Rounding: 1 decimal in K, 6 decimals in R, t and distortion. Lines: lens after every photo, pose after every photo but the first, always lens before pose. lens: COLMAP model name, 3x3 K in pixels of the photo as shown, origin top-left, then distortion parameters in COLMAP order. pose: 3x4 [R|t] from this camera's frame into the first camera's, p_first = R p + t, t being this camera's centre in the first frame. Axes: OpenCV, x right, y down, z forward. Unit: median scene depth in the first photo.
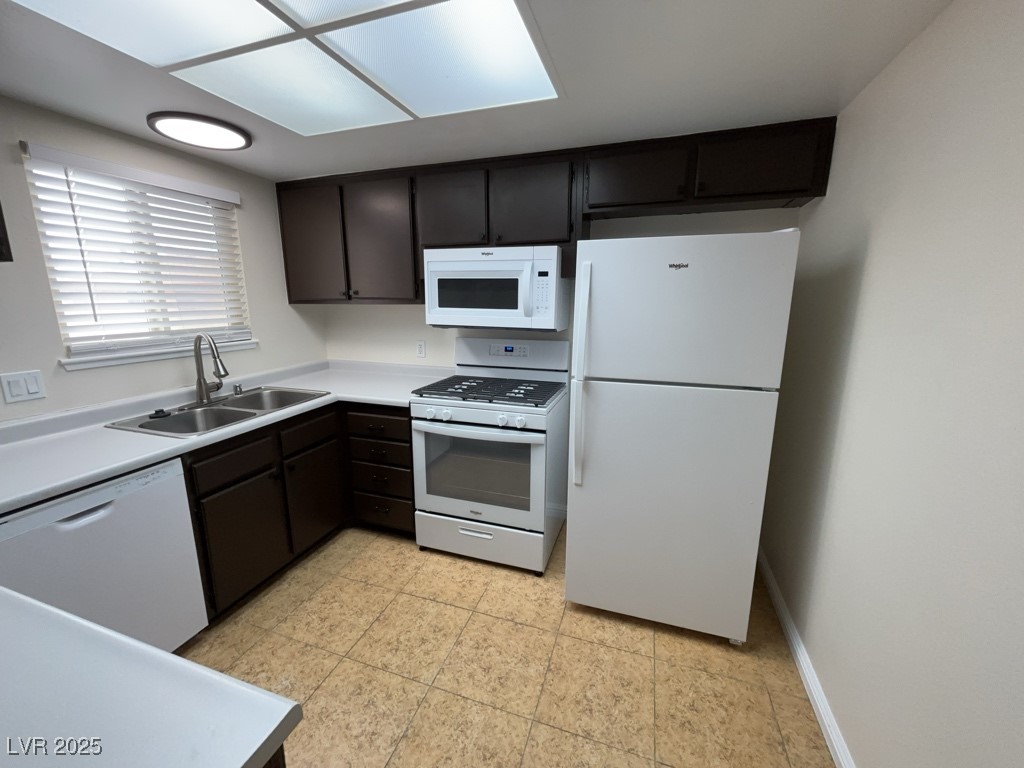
lens RADIAL K [[410.4, 0, 510.9], [0, 410.4, 372.3], [0, 0, 1]] dist [0.001963, -0.000547]
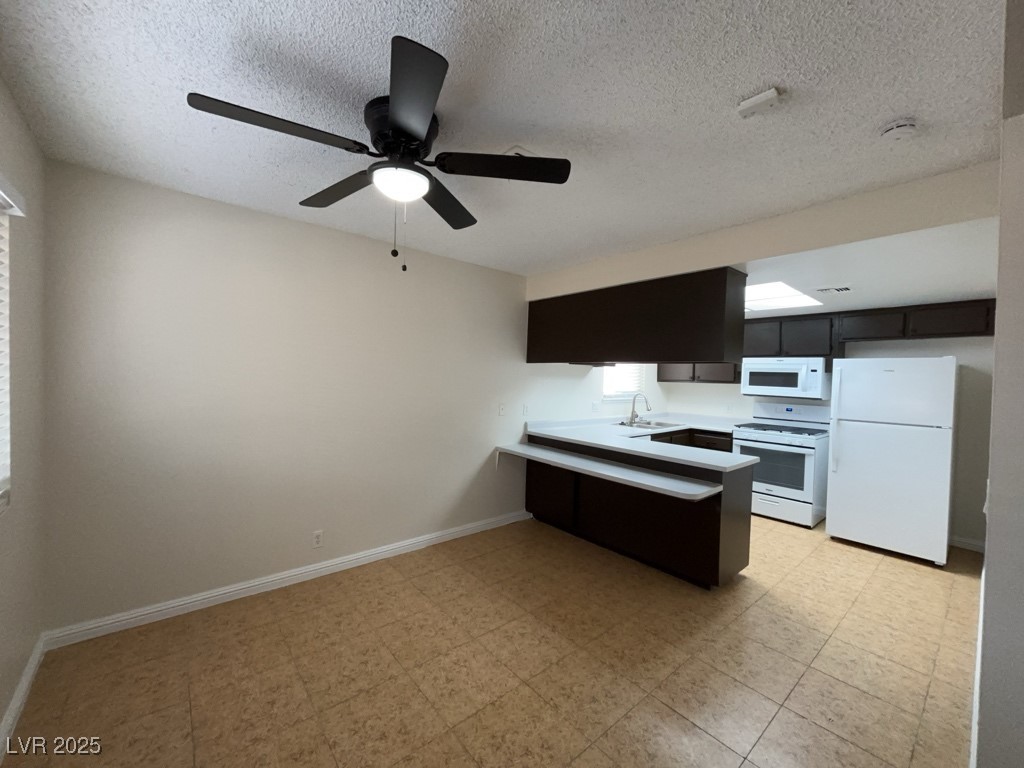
lens RADIAL K [[410.4, 0, 505.7], [0, 410.4, 386.7], [0, 0, 1]] dist [0.001963, -0.000547]
pose [[0.863296, 0.036370, -0.503386, -0.202271], [-0.116926, 0.984677, -0.129381, 0.262568], [0.490967, 0.170552, 0.854320, -1.386418]]
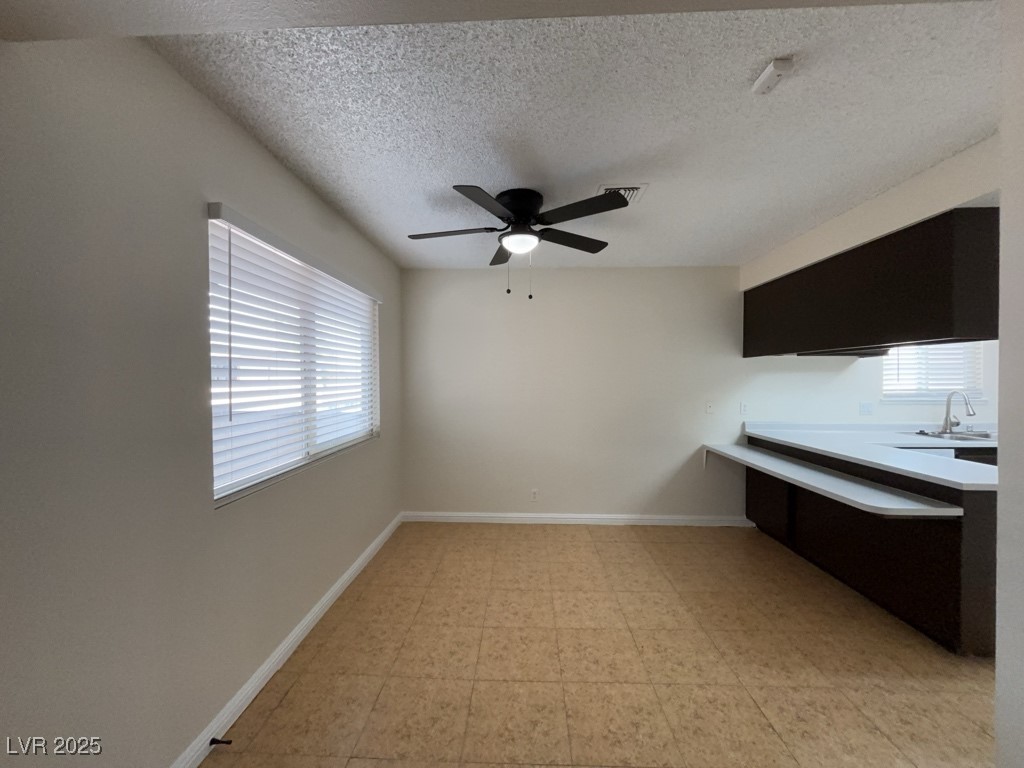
lens RADIAL K [[410.4, 0, 510.4], [0, 410.4, 386.5], [0, 0, 1]] dist [0.001963, -0.000547]
pose [[0.299650, 0.013707, -0.953951, 0.311318], [-0.171743, 0.984337, -0.039803, 0.261982], [0.938464, 0.175761, 0.297311, -1.192890]]
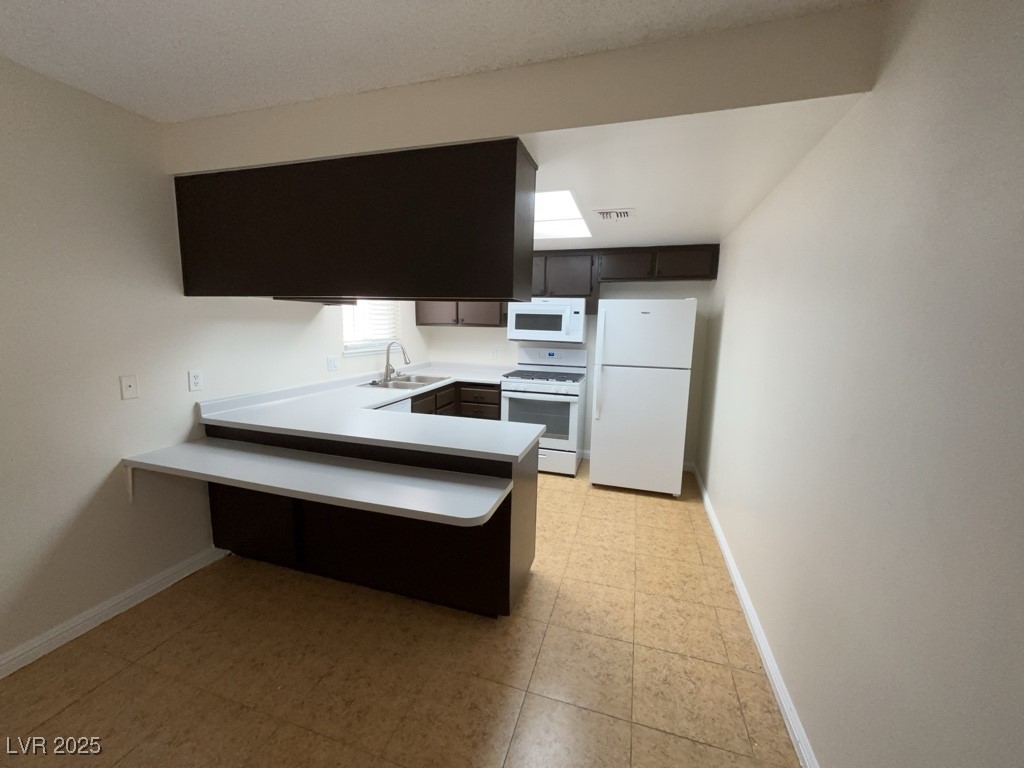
lens RADIAL K [[410.4, 0, 506.8], [0, 410.4, 379.3], [0, 0, 1]] dist [0.001963, -0.000547]
pose [[0.998998, 0.014294, 0.042412, -0.302874], [-0.012444, 0.998973, -0.043557, 0.144524], [-0.042991, 0.042985, 0.998150, -0.812475]]
